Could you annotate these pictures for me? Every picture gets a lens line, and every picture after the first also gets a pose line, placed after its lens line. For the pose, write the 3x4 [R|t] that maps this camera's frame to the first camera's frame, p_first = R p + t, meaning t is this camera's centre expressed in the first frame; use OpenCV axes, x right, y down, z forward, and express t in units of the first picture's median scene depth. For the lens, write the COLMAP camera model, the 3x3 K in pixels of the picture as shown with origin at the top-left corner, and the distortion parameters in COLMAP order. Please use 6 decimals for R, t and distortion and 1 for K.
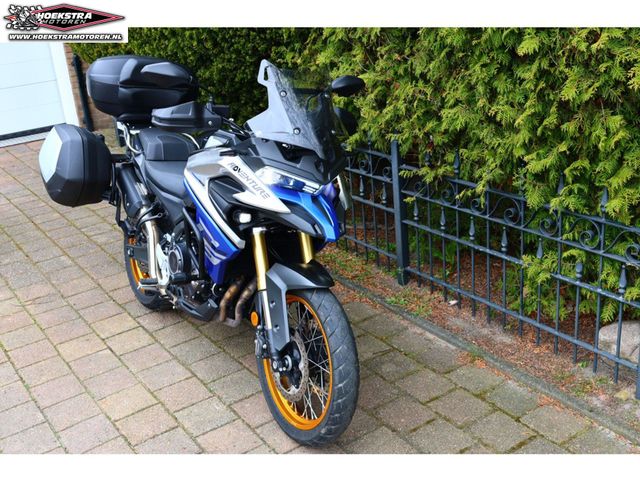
lens RADIAL K [[739.9, 0, 321.4], [0, 739.9, 235.6], [0, 0, 1]] dist [0.008422, 0.000000]
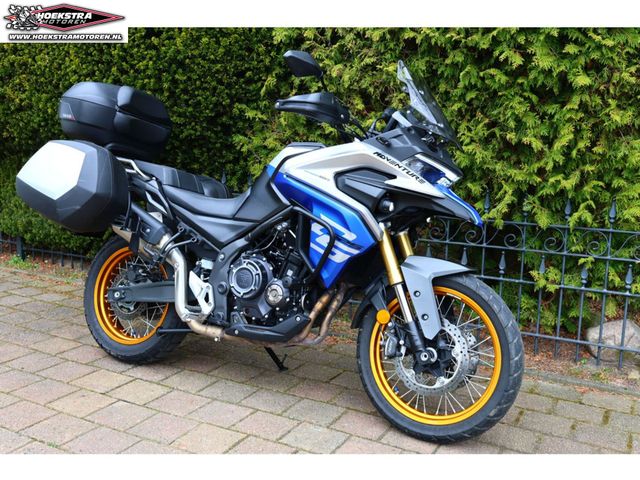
lens RADIAL K [[675.2, 0, 319.7], [0, 675.2, 239.4], [0, 0, 1]] dist [0.016190, 0.000000]
pose [[0.876630, 0.031024, 0.480164, -0.543717], [0.074860, 0.976974, -0.199795, 0.169416], [-0.475306, 0.211091, 0.854122, 0.240135]]
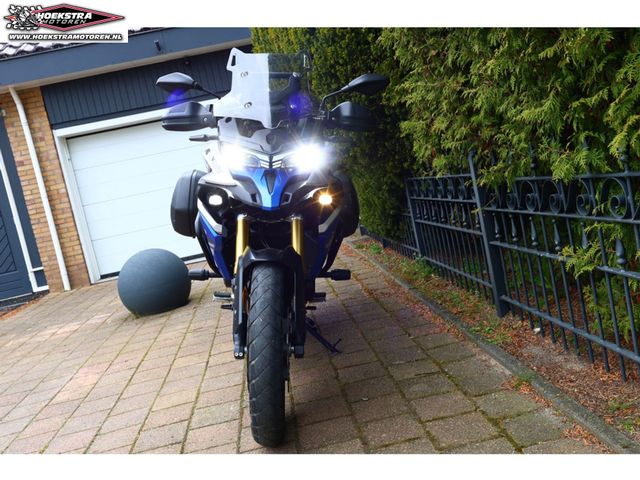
lens RADIAL K [[615.3, 0, 319.2], [0, 615.3, 238.2], [0, 0, 1]] dist [0.019366, 0.000000]
pose [[0.867234, -0.049882, -0.495396, 0.380170], [-0.045244, 0.982958, -0.178178, 0.149733], [0.495841, 0.176936, 0.850197, 0.314777]]
